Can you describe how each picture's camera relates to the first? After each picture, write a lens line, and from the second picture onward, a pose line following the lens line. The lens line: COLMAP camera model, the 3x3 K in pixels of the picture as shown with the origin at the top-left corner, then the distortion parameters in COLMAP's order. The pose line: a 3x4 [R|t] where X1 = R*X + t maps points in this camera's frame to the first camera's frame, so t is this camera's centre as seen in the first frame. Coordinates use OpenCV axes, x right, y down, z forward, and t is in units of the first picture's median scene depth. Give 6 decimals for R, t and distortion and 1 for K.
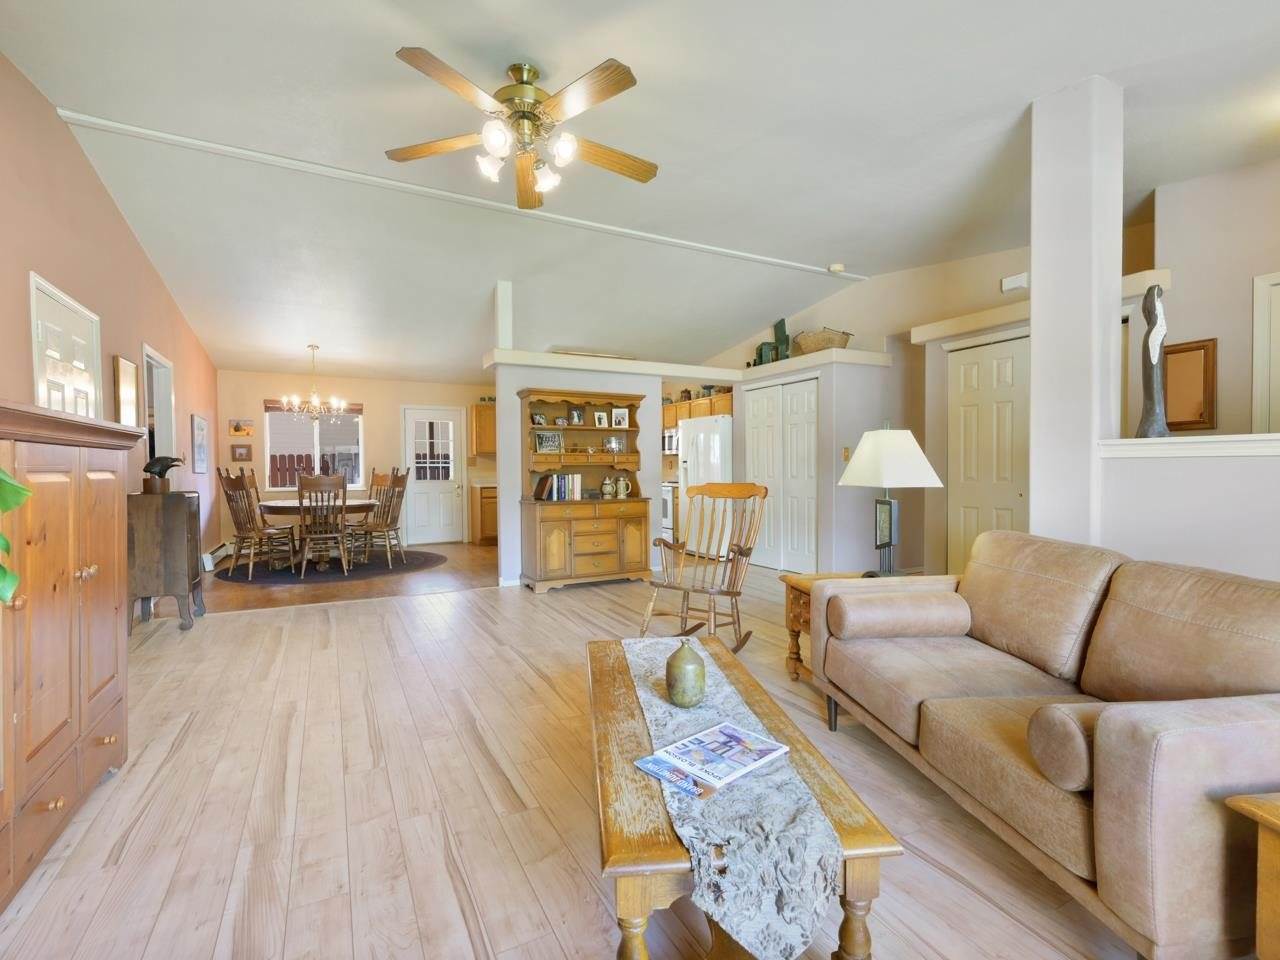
lens RADIAL K [[572.9, 0, 639.9], [0, 572.9, 473.9], [0, 0, 1]] dist [-0.012334, -0.000282]
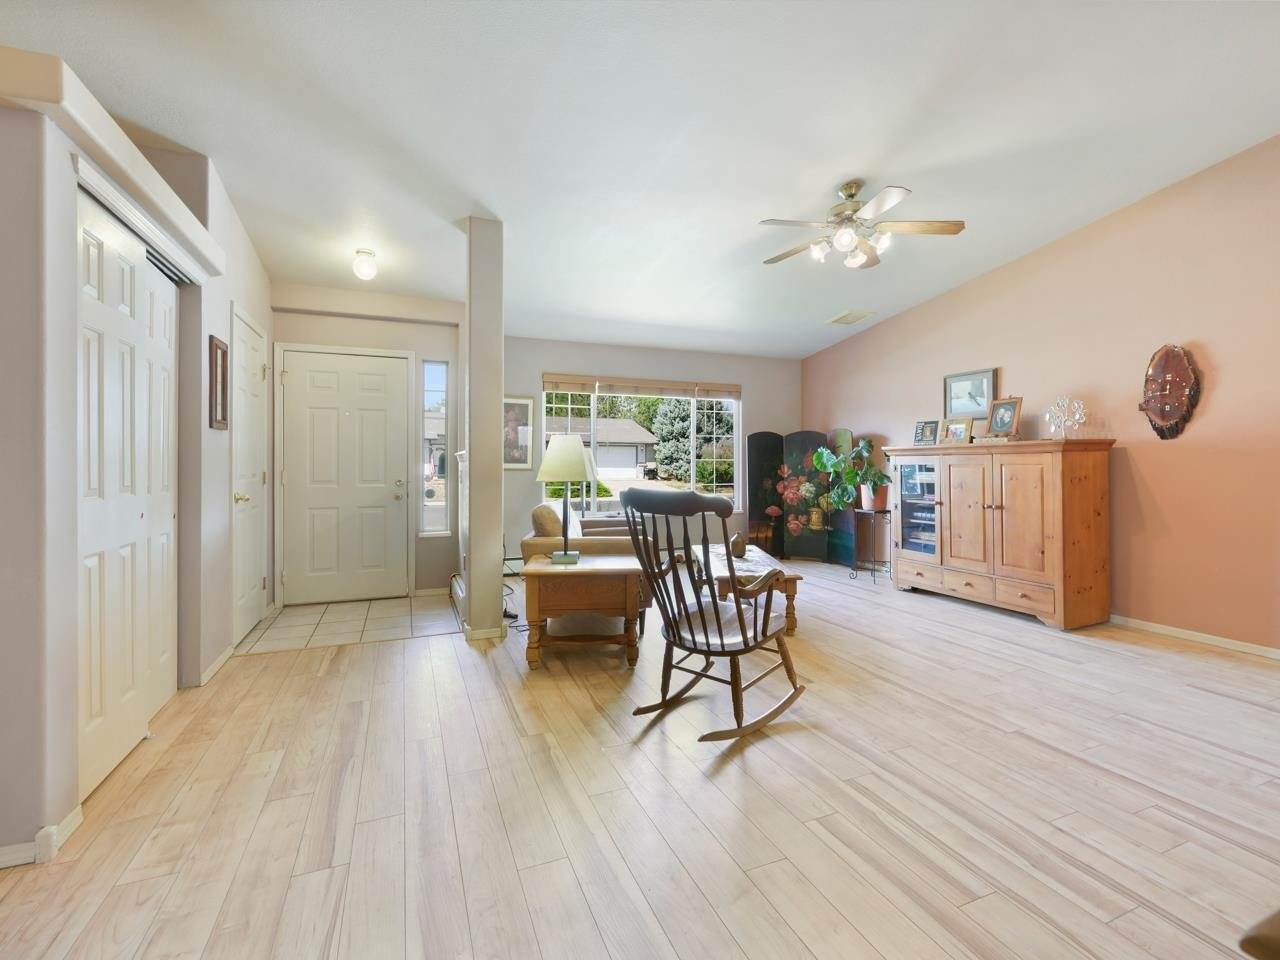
lens RADIAL K [[574.5, 0, 635.2], [0, 574.5, 472.2], [0, 0, 1]] dist [-0.001081, 0.000436]
pose [[-0.994719, 0.006776, 0.102414, 0.106768], [0.008916, 0.999751, 0.020452, -0.012023], [-0.102250, 0.021257, -0.994532, 1.434193]]
